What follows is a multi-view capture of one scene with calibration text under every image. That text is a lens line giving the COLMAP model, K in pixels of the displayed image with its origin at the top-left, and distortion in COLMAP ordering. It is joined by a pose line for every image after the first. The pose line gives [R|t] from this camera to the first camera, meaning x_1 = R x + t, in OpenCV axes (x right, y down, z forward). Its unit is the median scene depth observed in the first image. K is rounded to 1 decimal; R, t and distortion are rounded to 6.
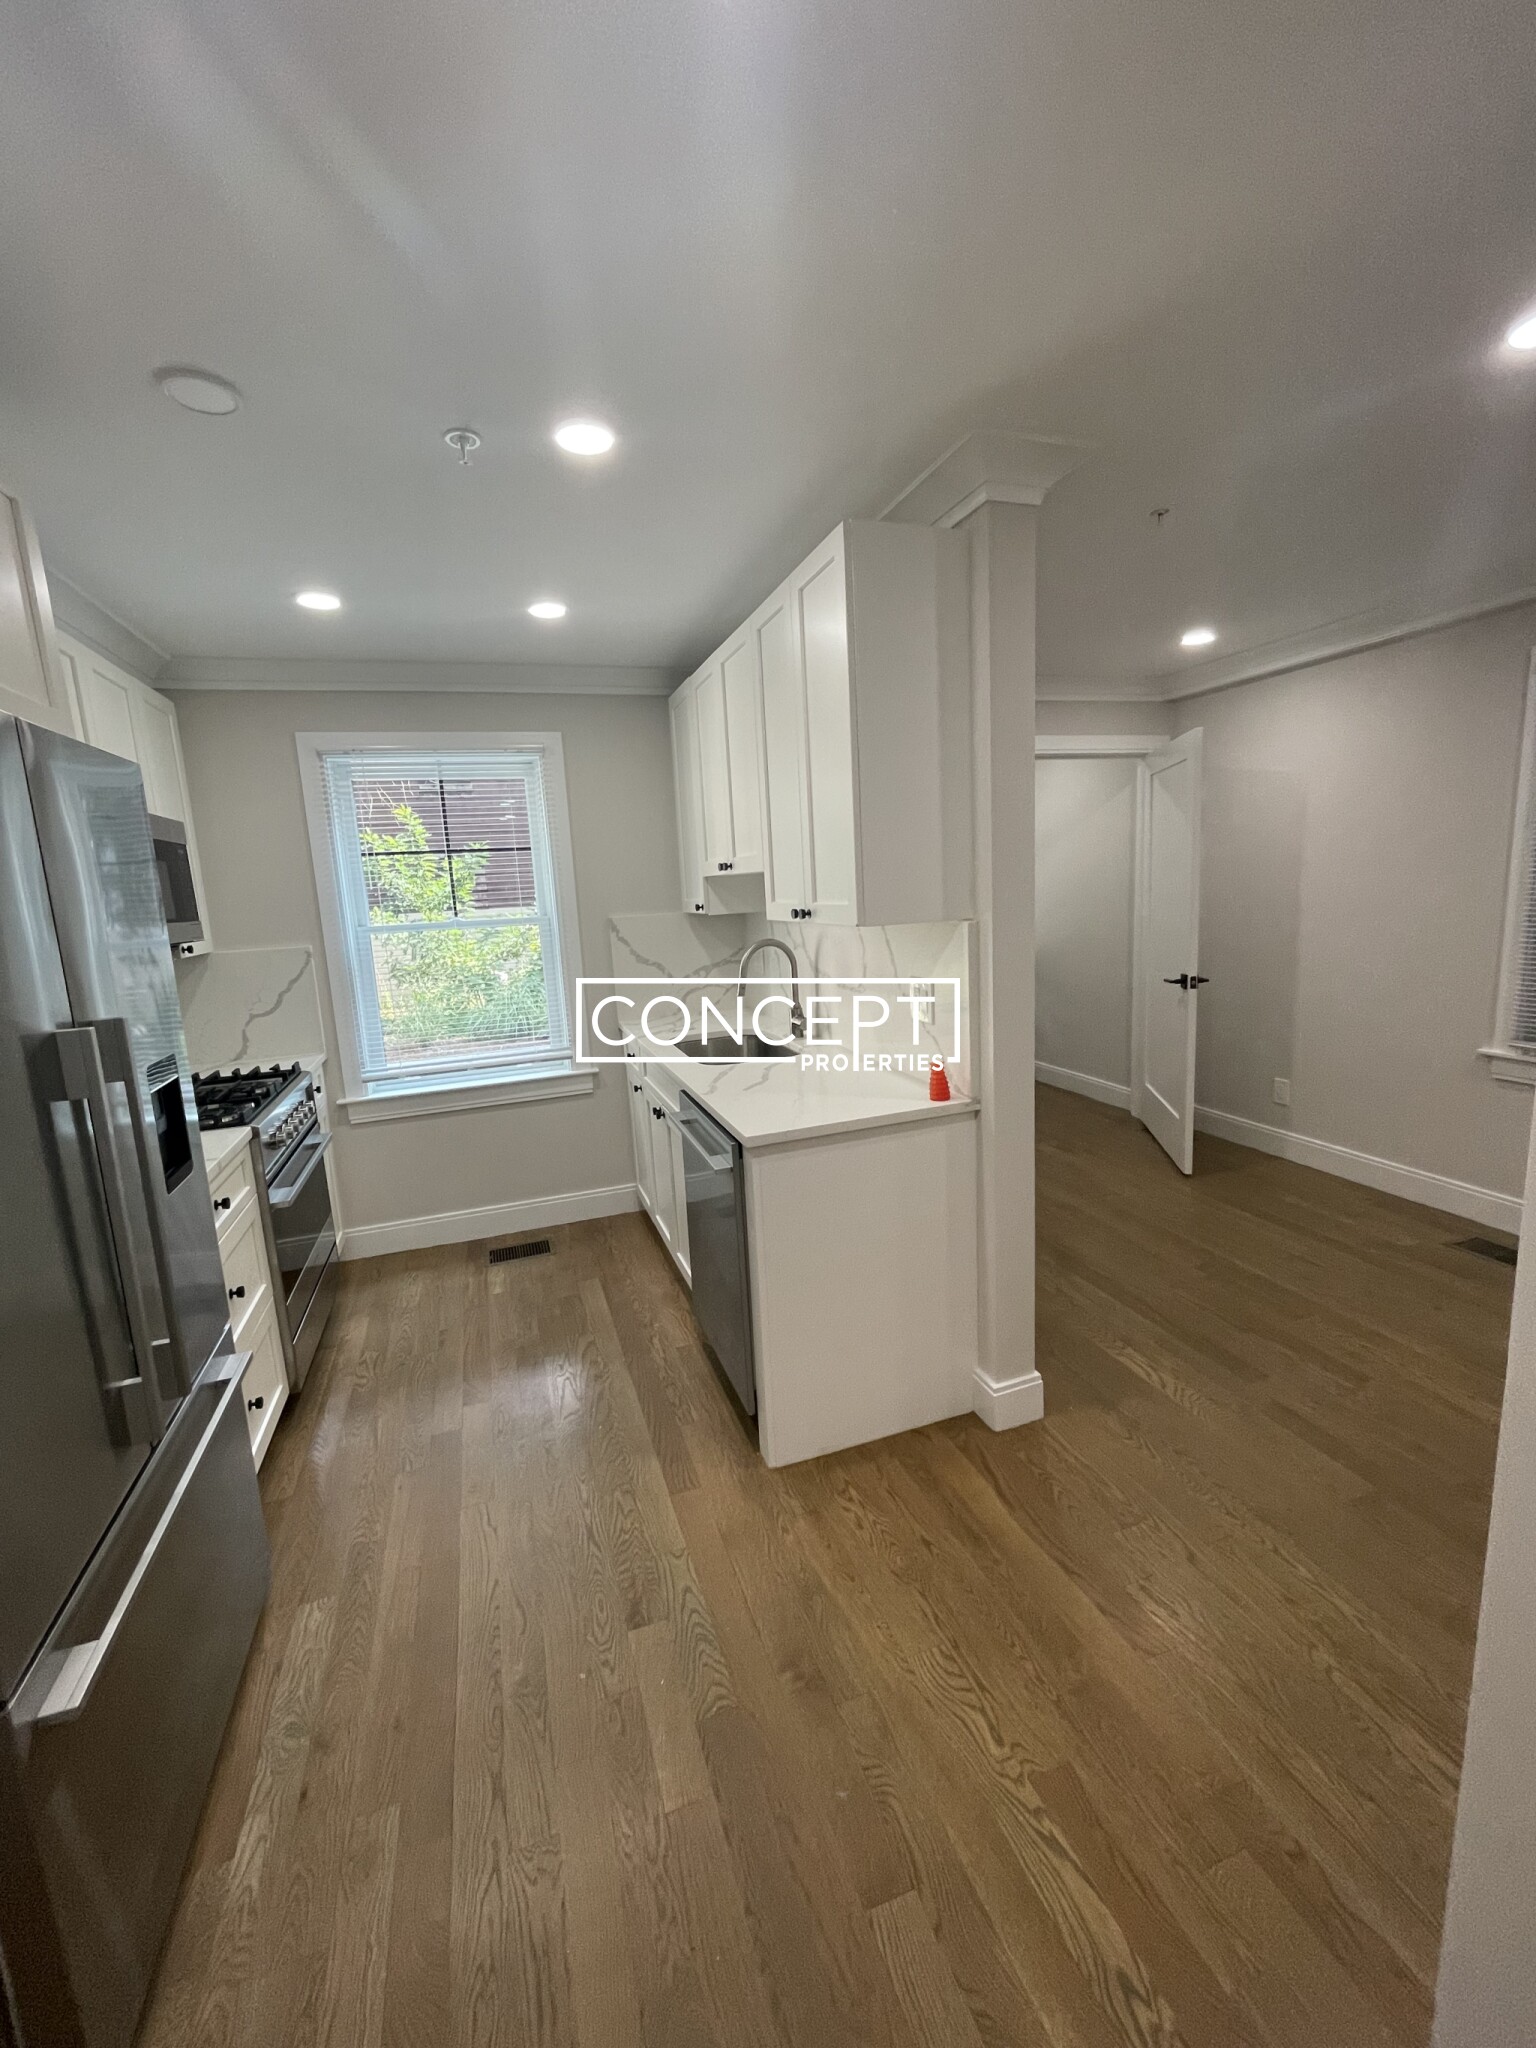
lens RADIAL K [[836.4, 0, 768.8], [0, 836.4, 1020.0], [0, 0, 1]] dist [-0.000718, -0.000174]
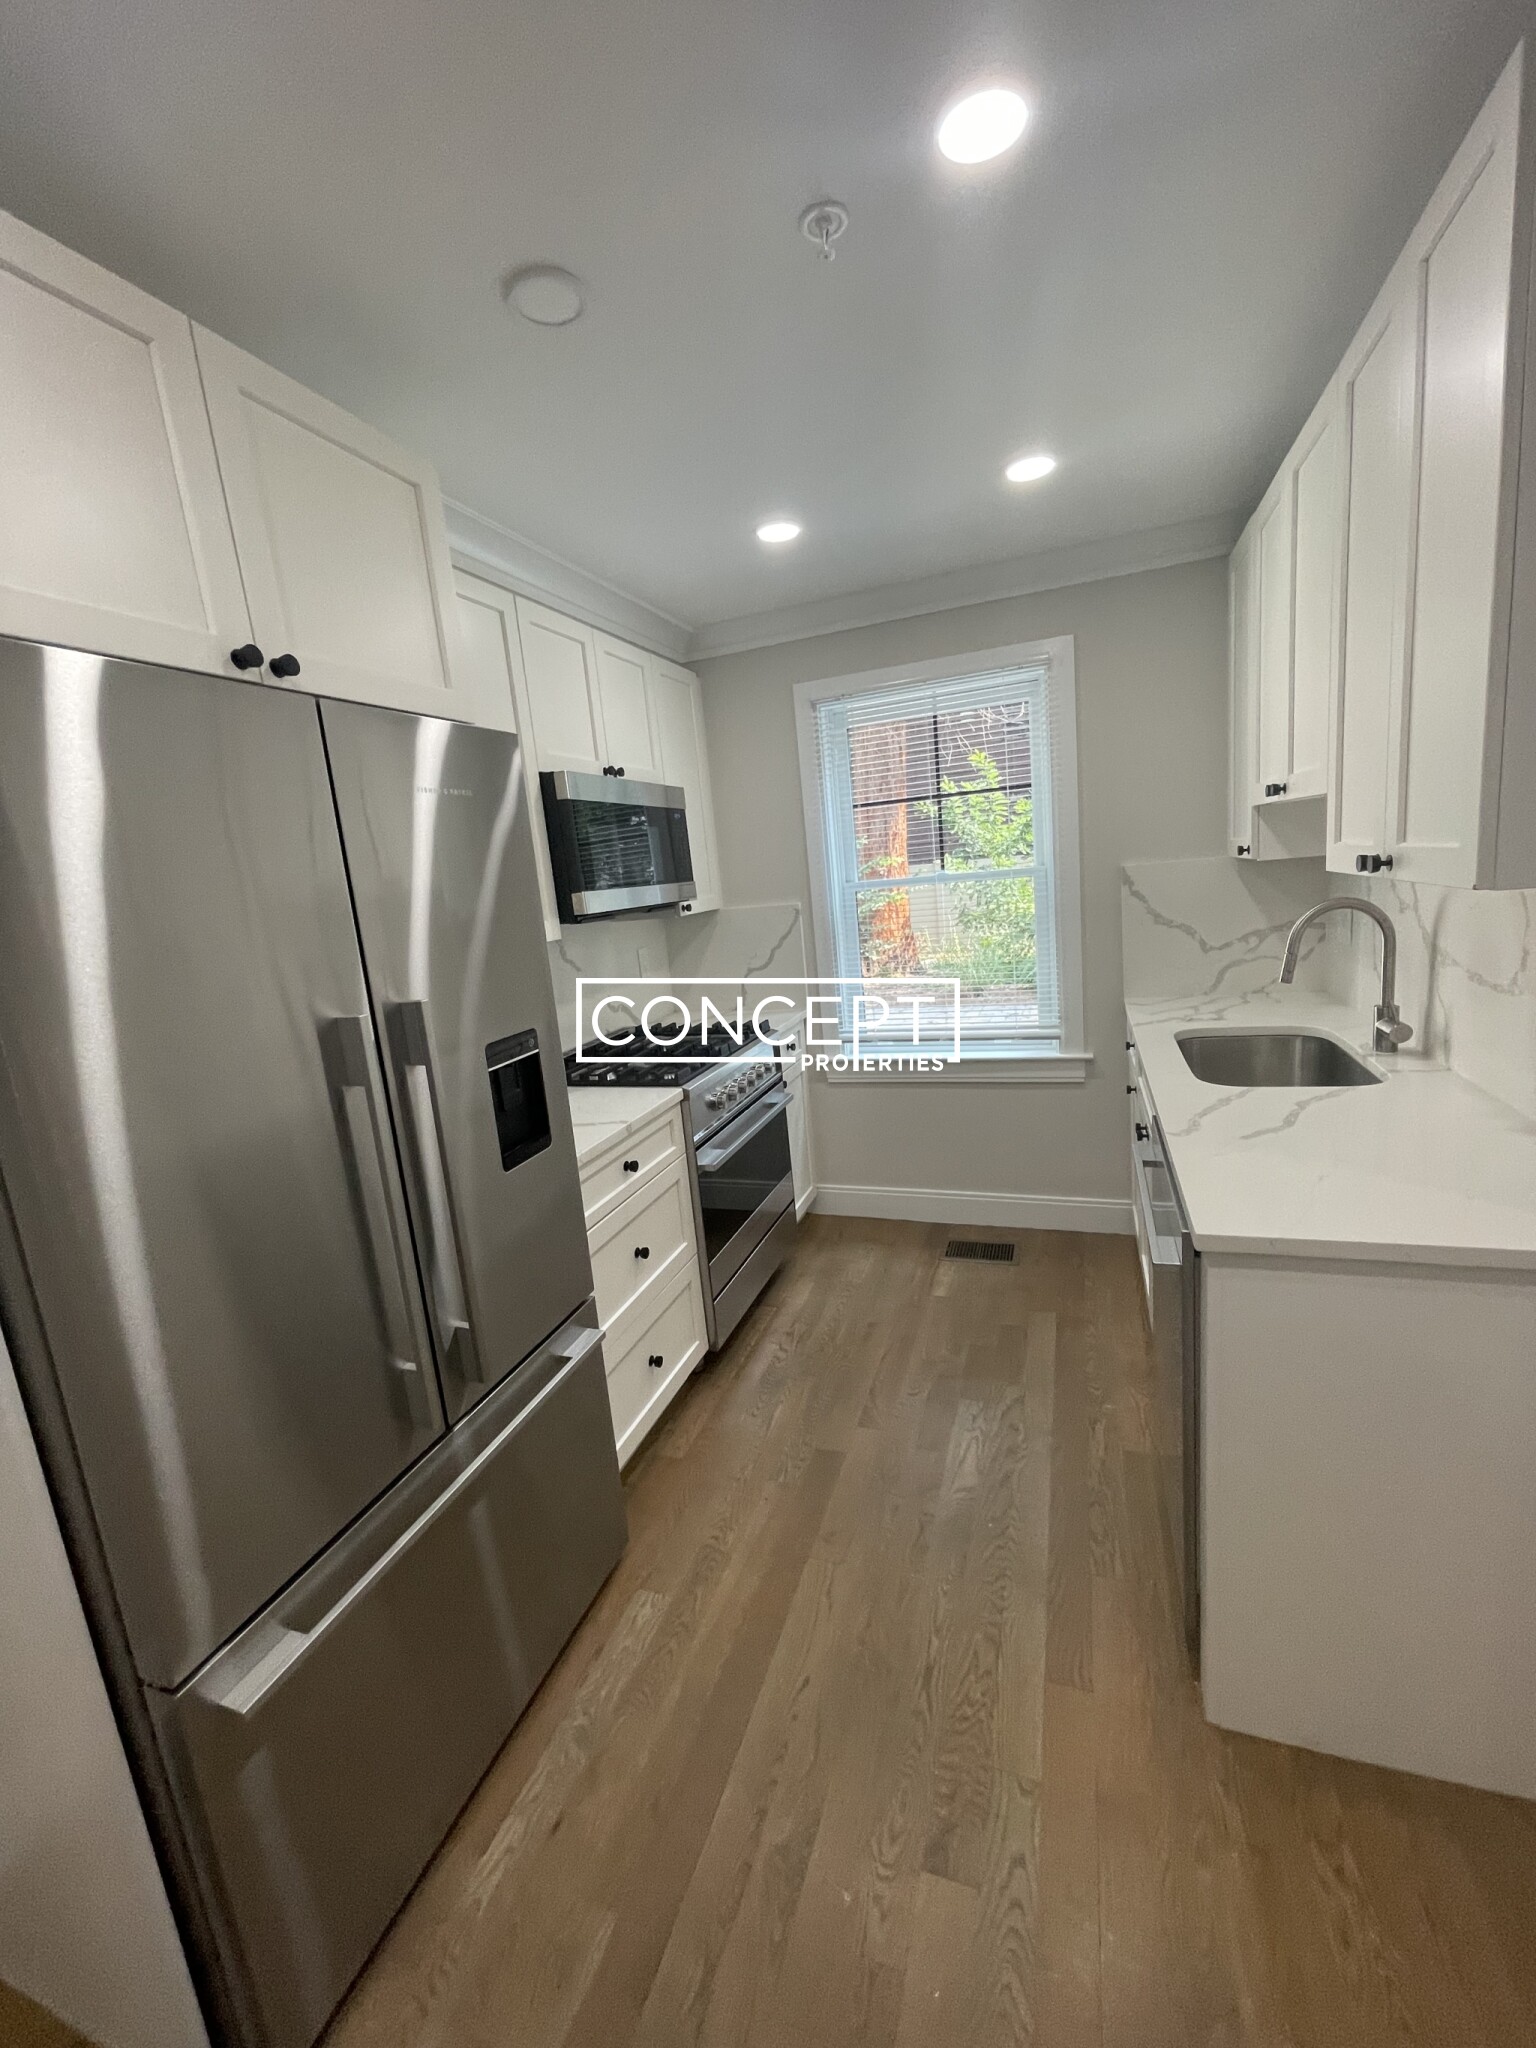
lens RADIAL K [[836.4, 0, 768.8], [0, 836.4, 1020.0], [0, 0, 1]] dist [-0.000718, -0.000174]
pose [[0.779074, 0.093138, -0.619975, 0.065614], [-0.050508, 0.995013, 0.086011, -0.037458], [0.624894, -0.035695, 0.779893, 0.218259]]
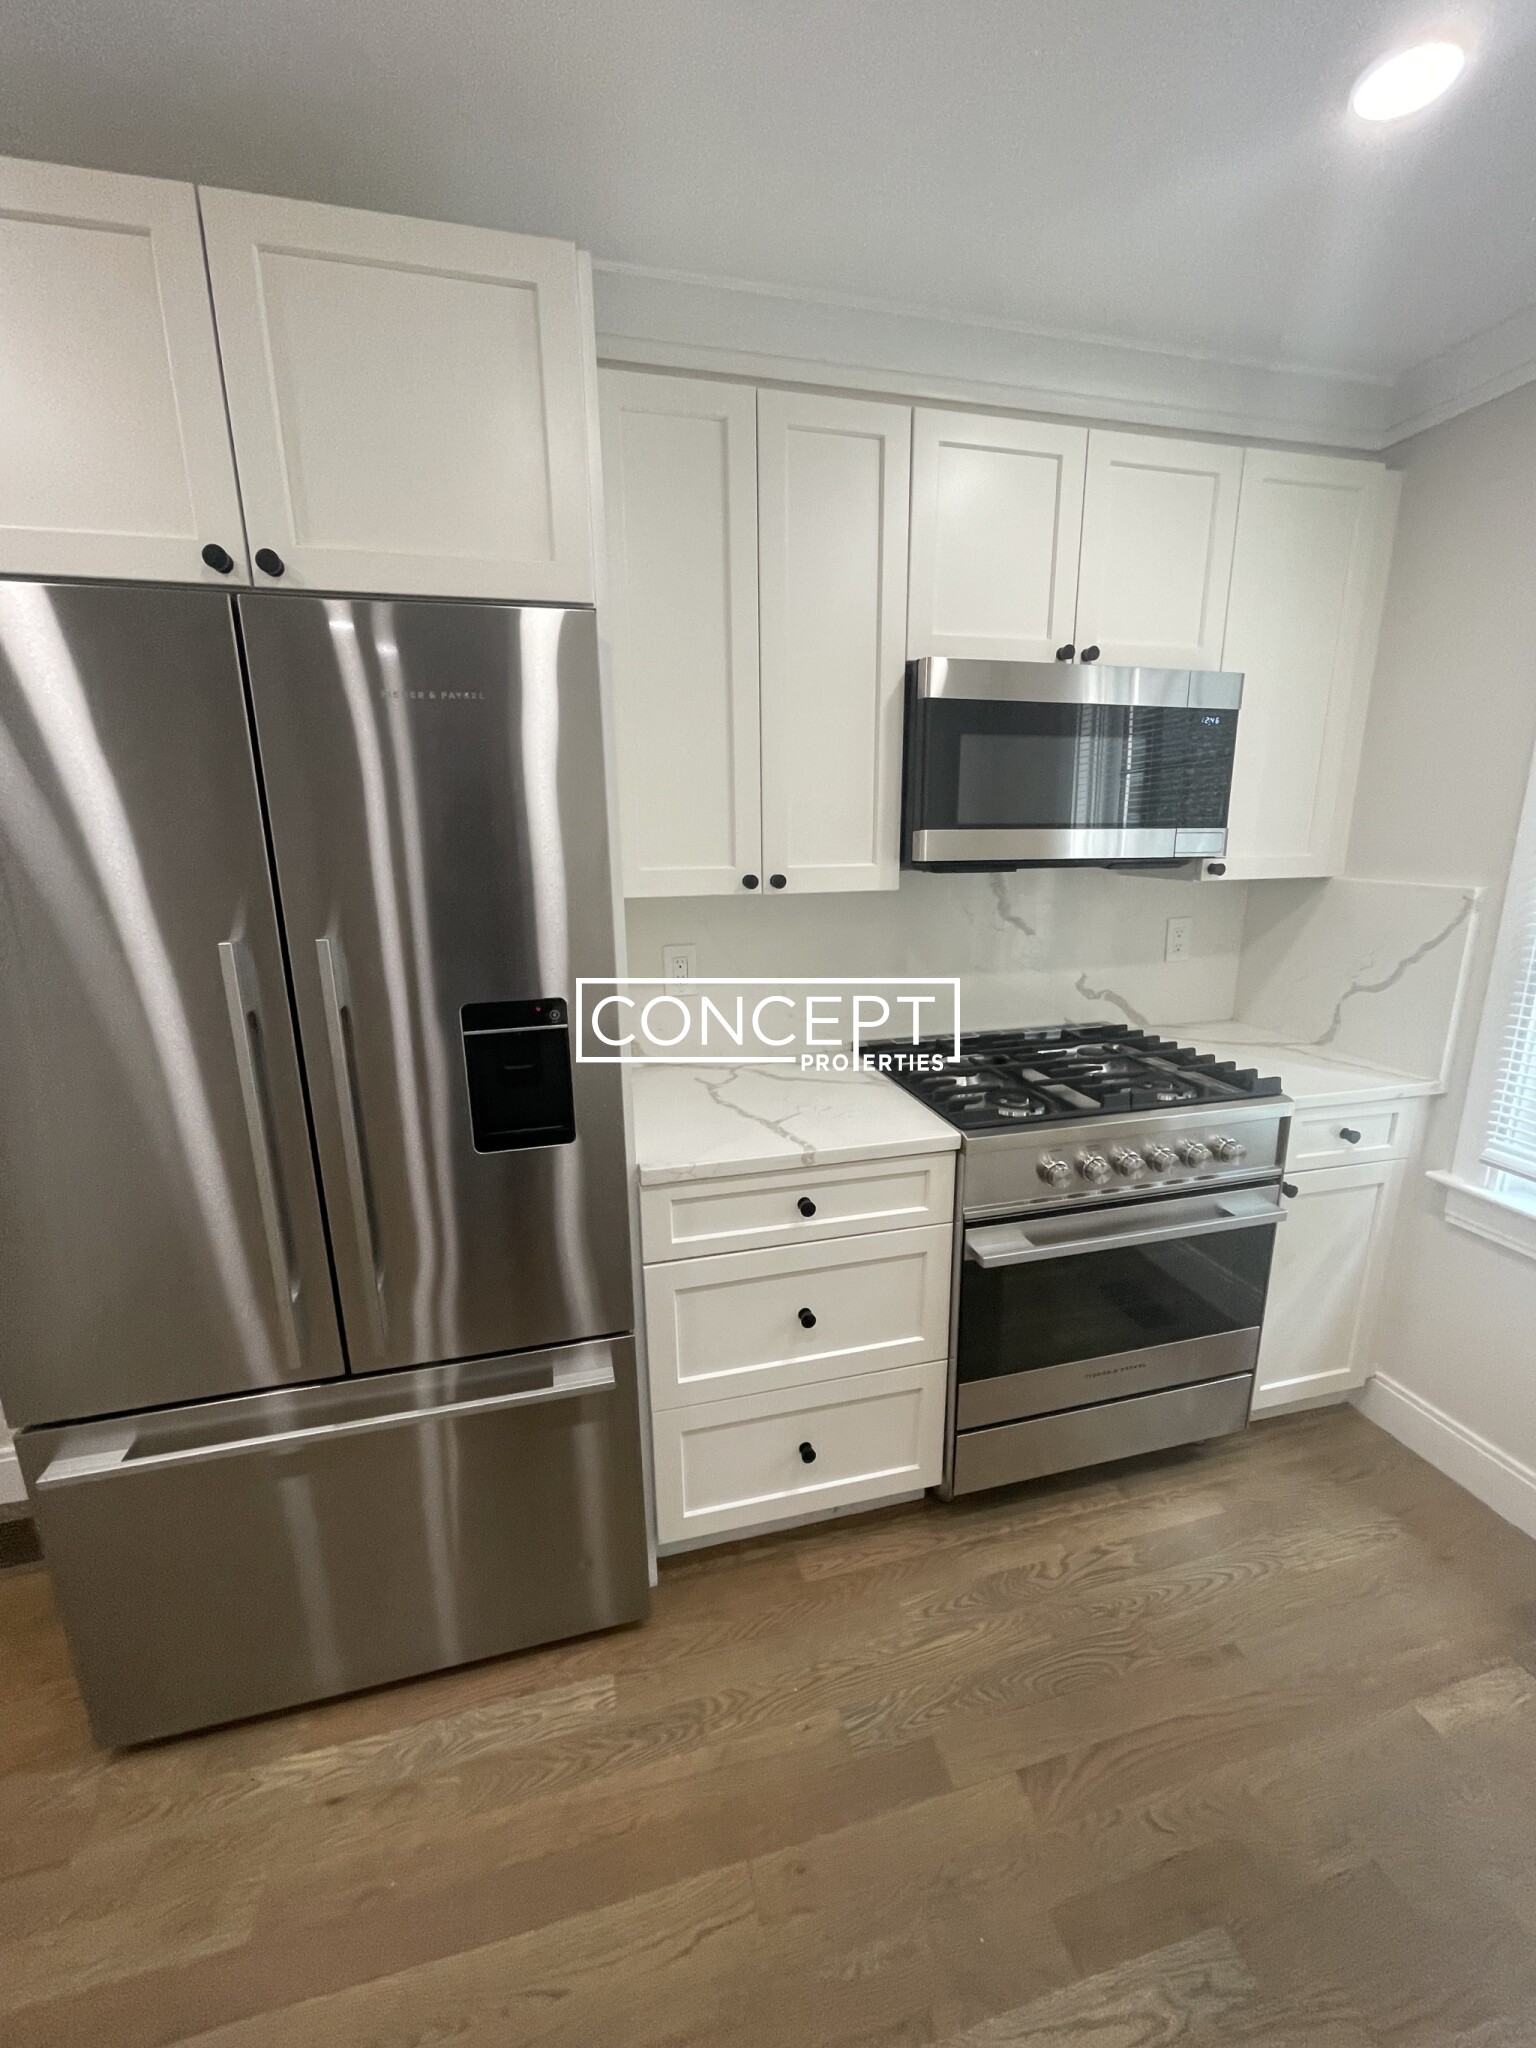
lens RADIAL K [[836.4, 0, 768.8], [0, 836.4, 1020.0], [0, 0, 1]] dist [-0.000718, -0.000174]
pose [[-0.074182, 0.282025, -0.956535, 0.022003], [-0.149257, 0.945234, 0.290269, -0.109626], [0.986012, 0.164302, -0.028025, 0.666265]]
